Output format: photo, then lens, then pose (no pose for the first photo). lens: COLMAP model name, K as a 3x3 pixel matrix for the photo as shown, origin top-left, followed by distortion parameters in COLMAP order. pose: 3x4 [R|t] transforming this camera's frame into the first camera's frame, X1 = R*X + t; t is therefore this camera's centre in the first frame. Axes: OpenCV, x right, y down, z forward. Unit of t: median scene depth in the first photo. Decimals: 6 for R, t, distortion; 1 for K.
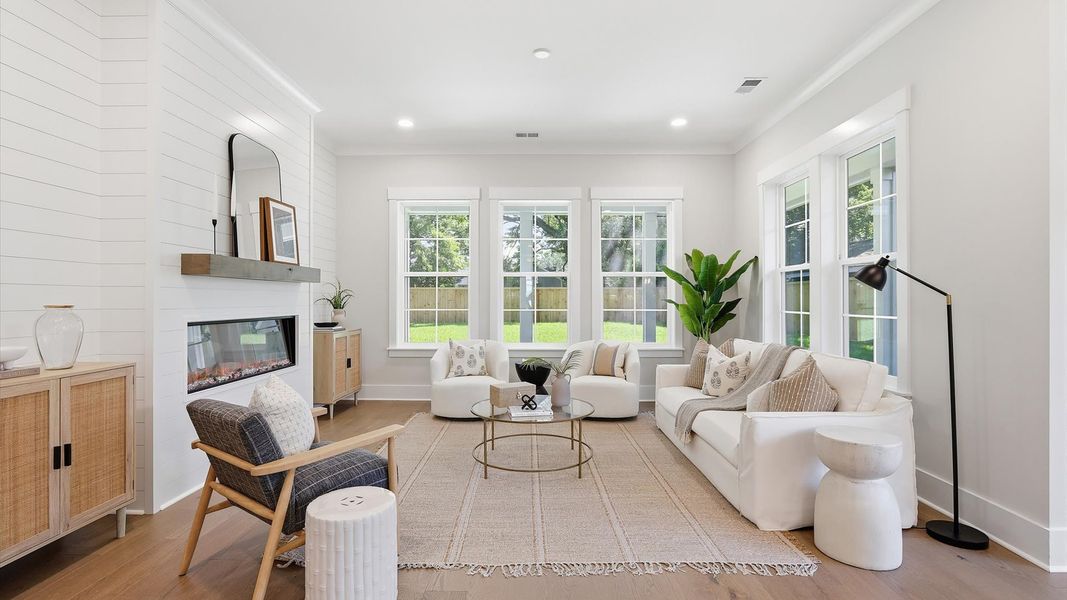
lens RADIAL K [[496.0, 0, 531.6], [0, 496.0, 295.6], [0, 0, 1]] dist [0.004978, -0.000269]
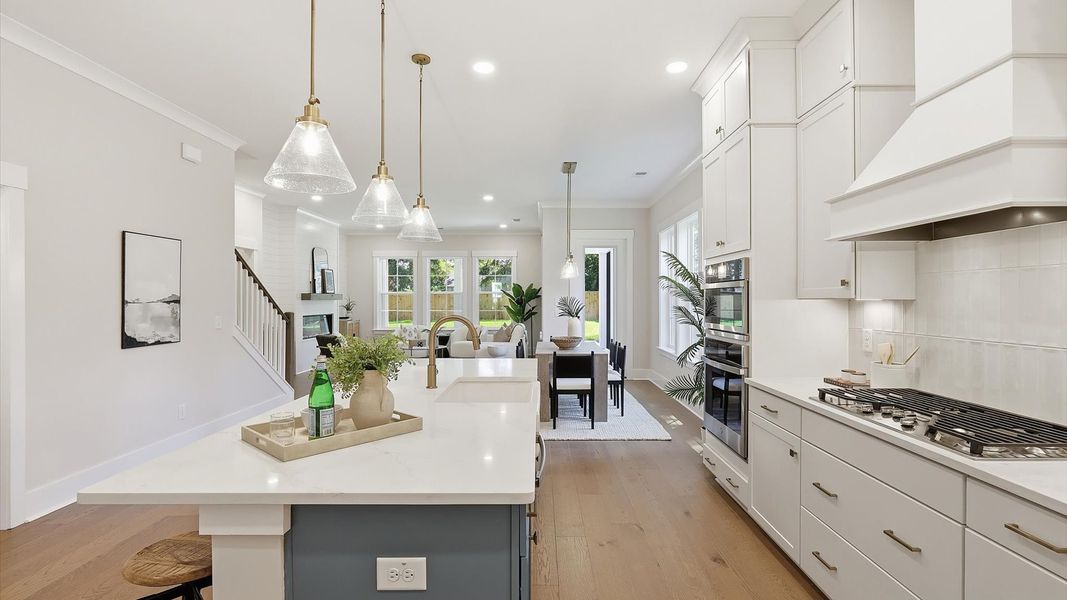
lens RADIAL K [[496.0, 0, 538.3], [0, 496.0, 298.7], [0, 0, 1]] dist [0.004978, -0.000269]
pose [[0.999833, -0.004065, 0.017790, 0.504342], [0.003936, 0.999966, 0.007296, -0.048454], [-0.017819, -0.007225, 0.999815, -1.494888]]
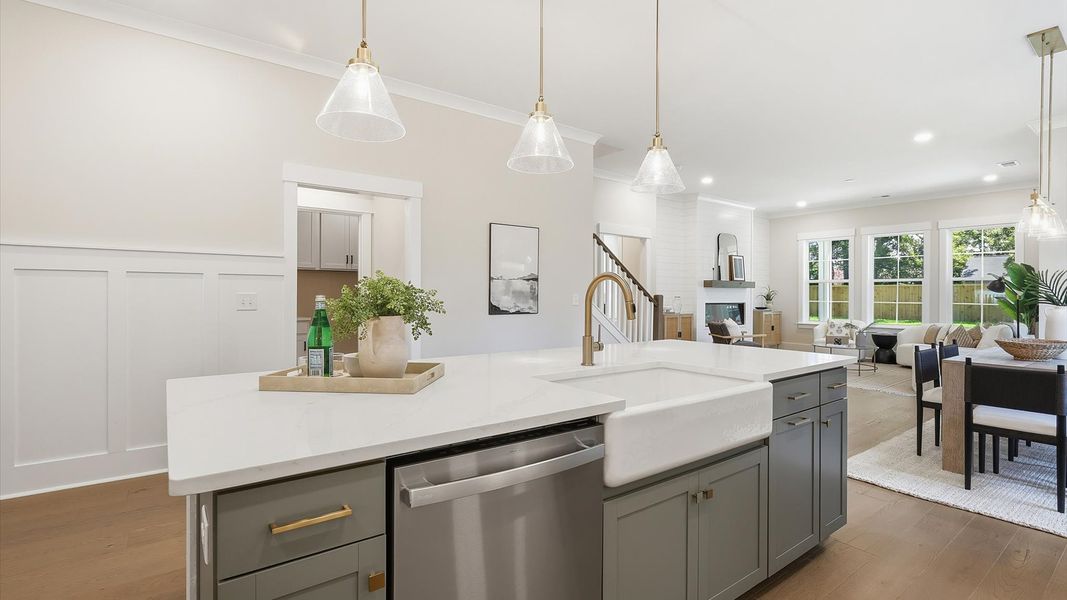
lens RADIAL K [[496.0, 0, 544.1], [0, 496.0, 292.0], [0, 0, 1]] dist [0.004978, -0.000269]
pose [[0.633078, -0.002445, -0.774084, 0.740573], [0.000677, 0.999996, -0.002604, -0.003686], [0.774088, 0.001124, 0.633078, -1.209013]]
